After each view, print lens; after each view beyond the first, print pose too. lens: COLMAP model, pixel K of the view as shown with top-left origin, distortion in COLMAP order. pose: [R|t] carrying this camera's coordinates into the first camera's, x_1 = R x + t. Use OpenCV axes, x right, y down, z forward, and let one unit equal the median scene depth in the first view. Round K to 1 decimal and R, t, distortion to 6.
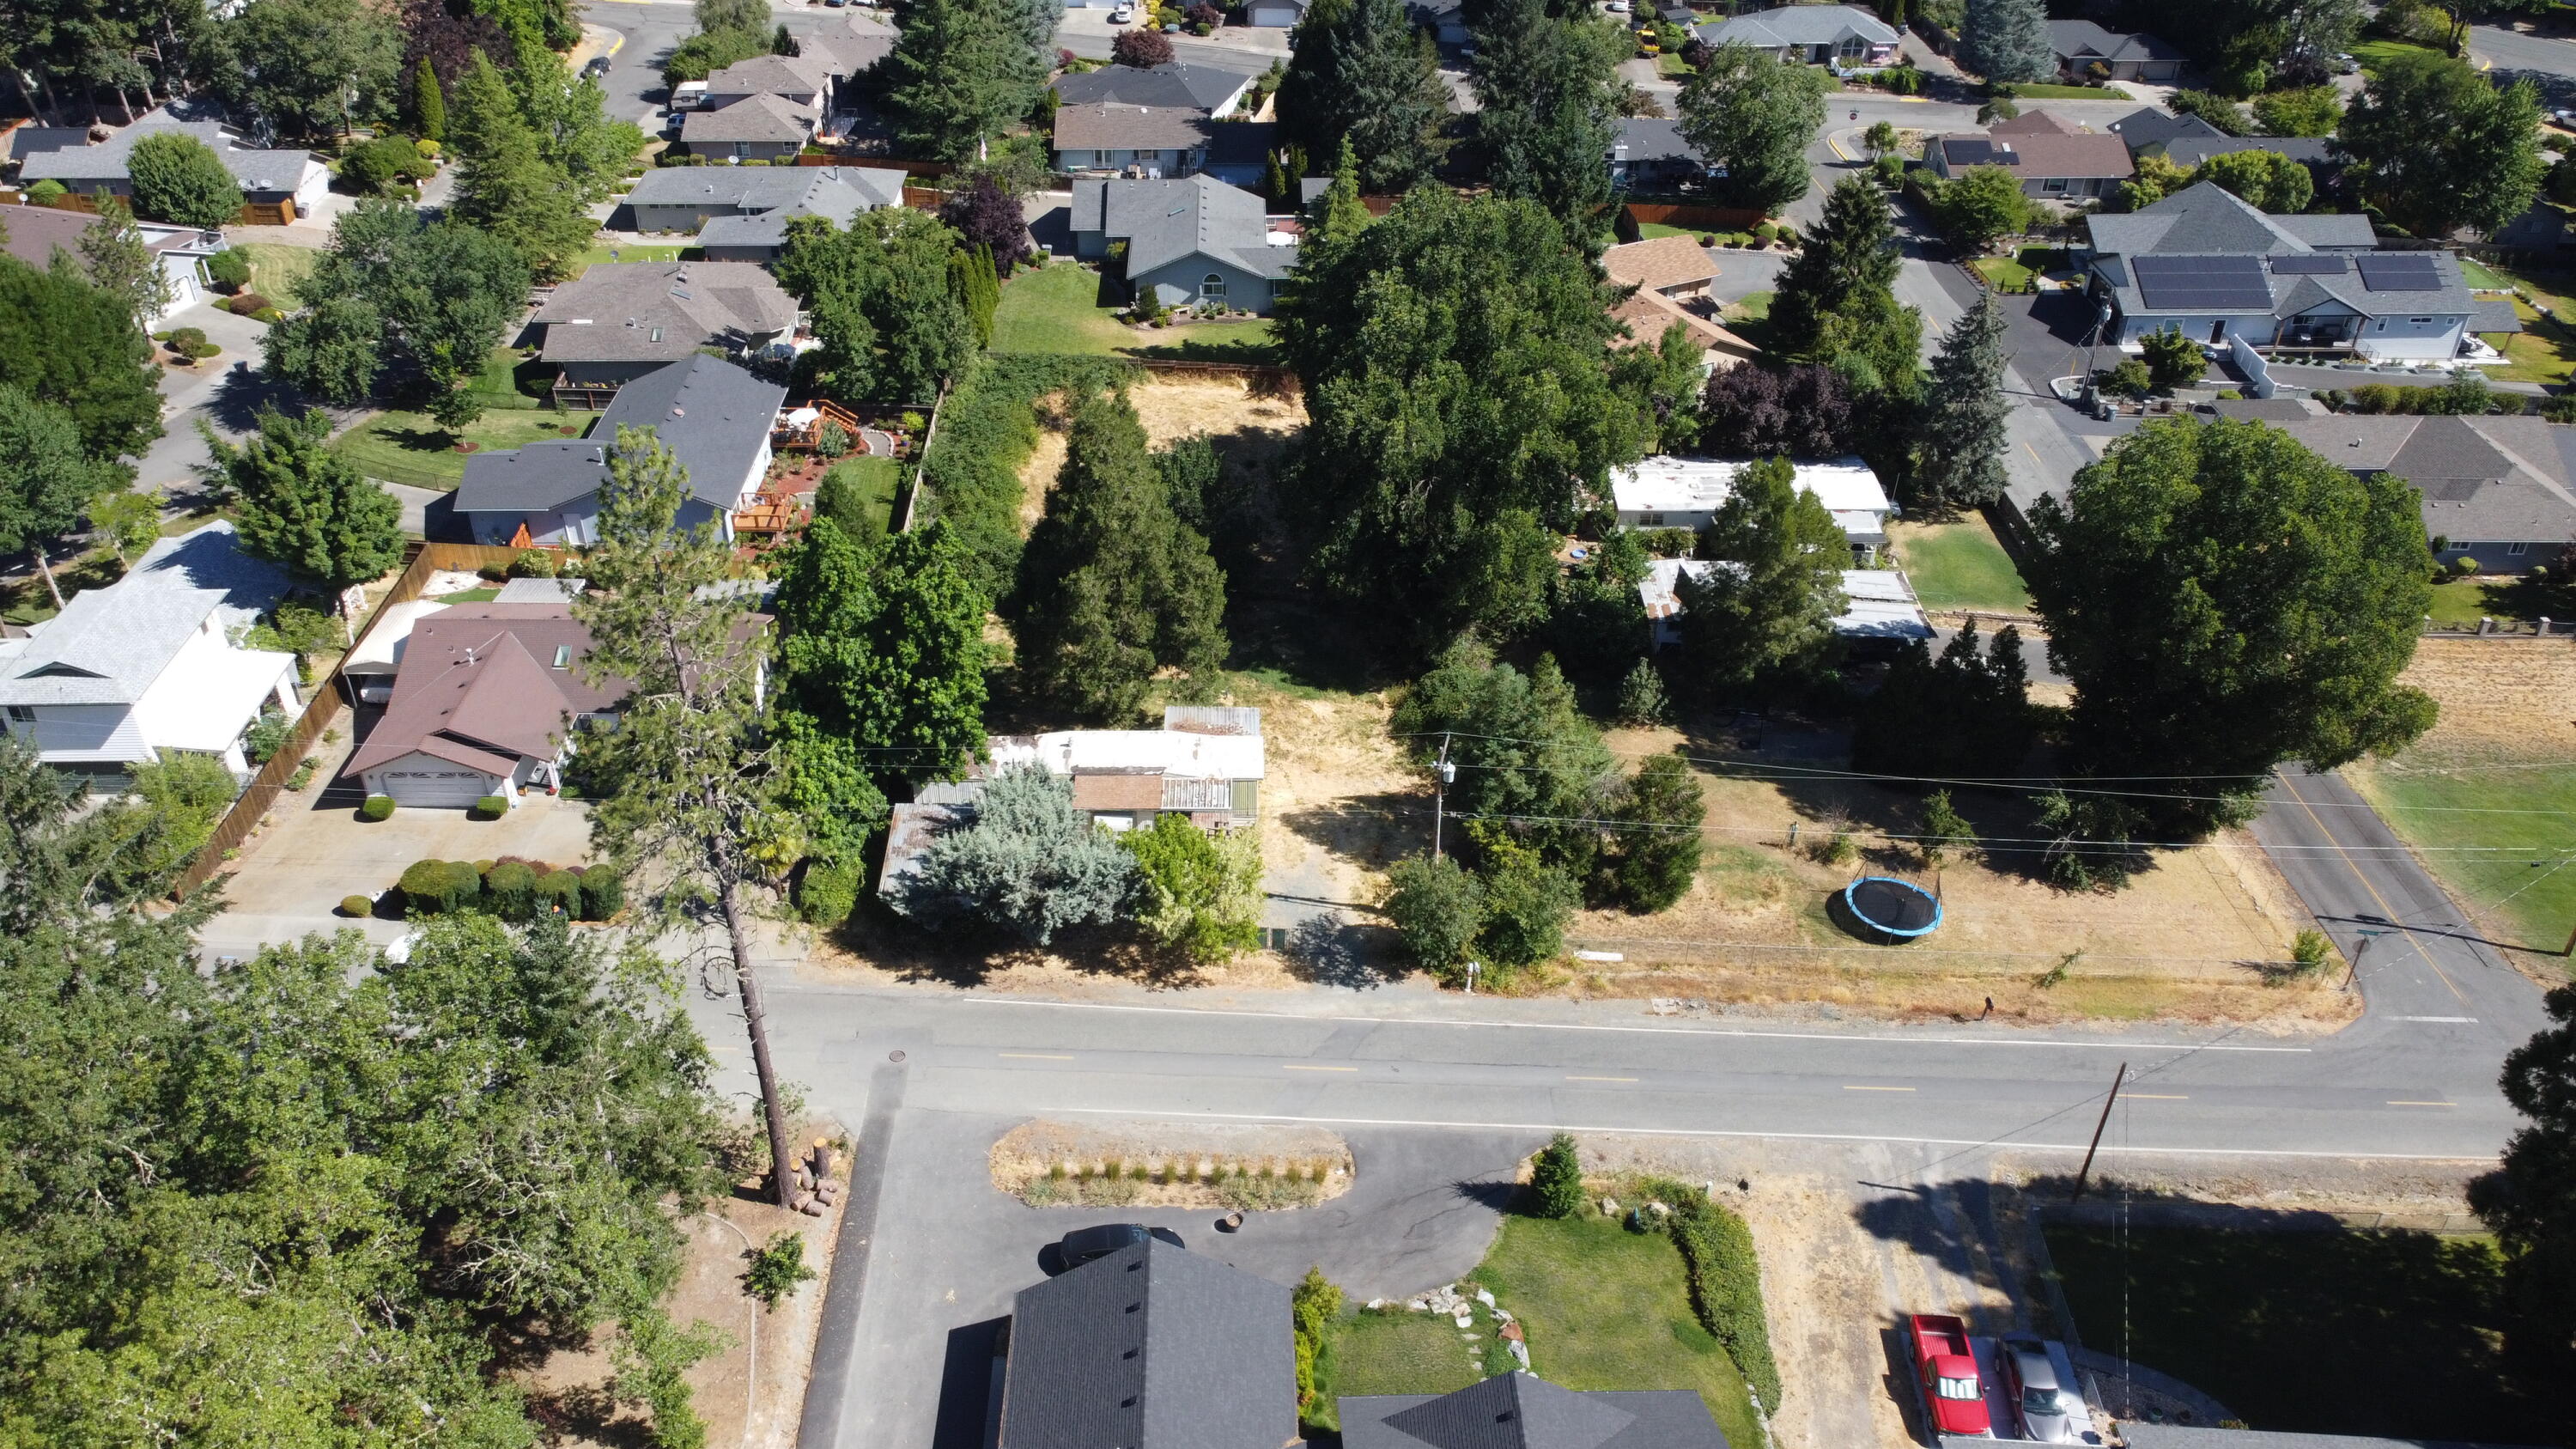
lens RADIAL K [[1924.1, 0, 1277.9], [0, 1924.1, 729.3], [0, 0, 1]] dist [0.013719, -0.015845]
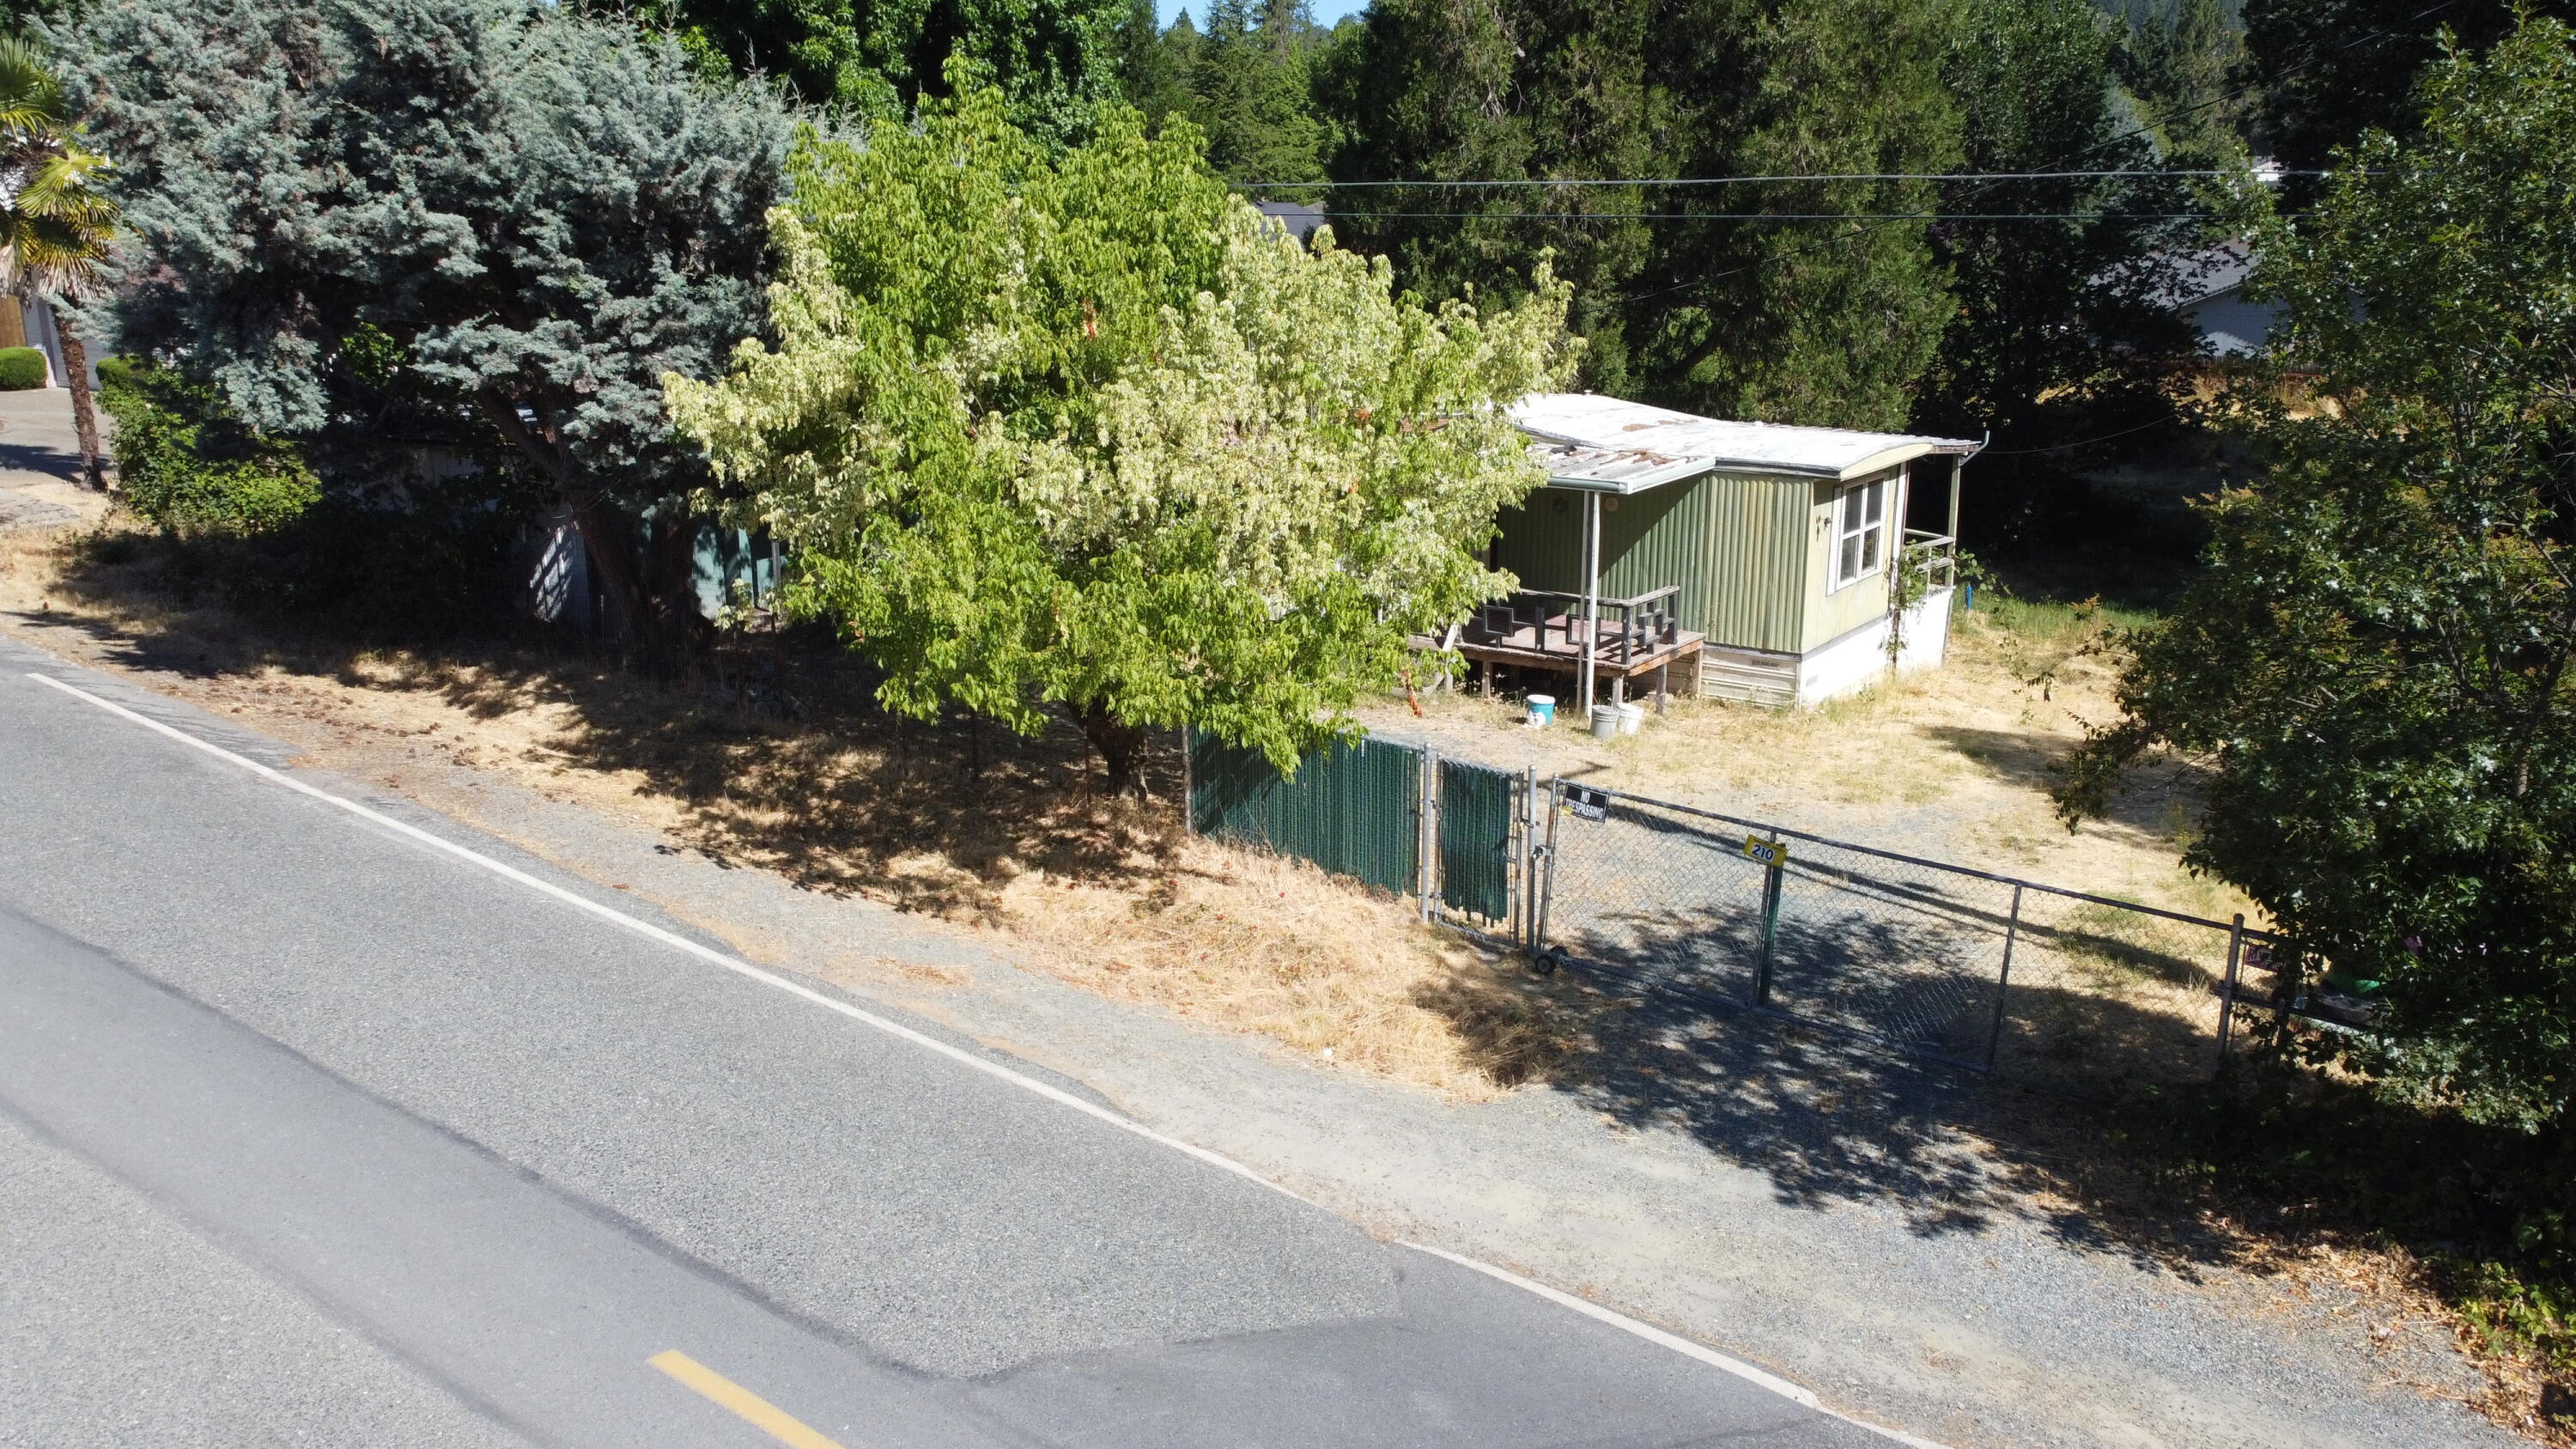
lens RADIAL K [[1924.1, 0, 1274.0], [0, 1924.1, 725.2], [0, 0, 1]] dist [0.013719, -0.015845]
pose [[0.809347, 0.130573, -0.572632, 0.069717], [-0.323346, 0.912979, -0.248832, 0.125198], [0.490310, 0.386550, 0.781137, 0.721692]]
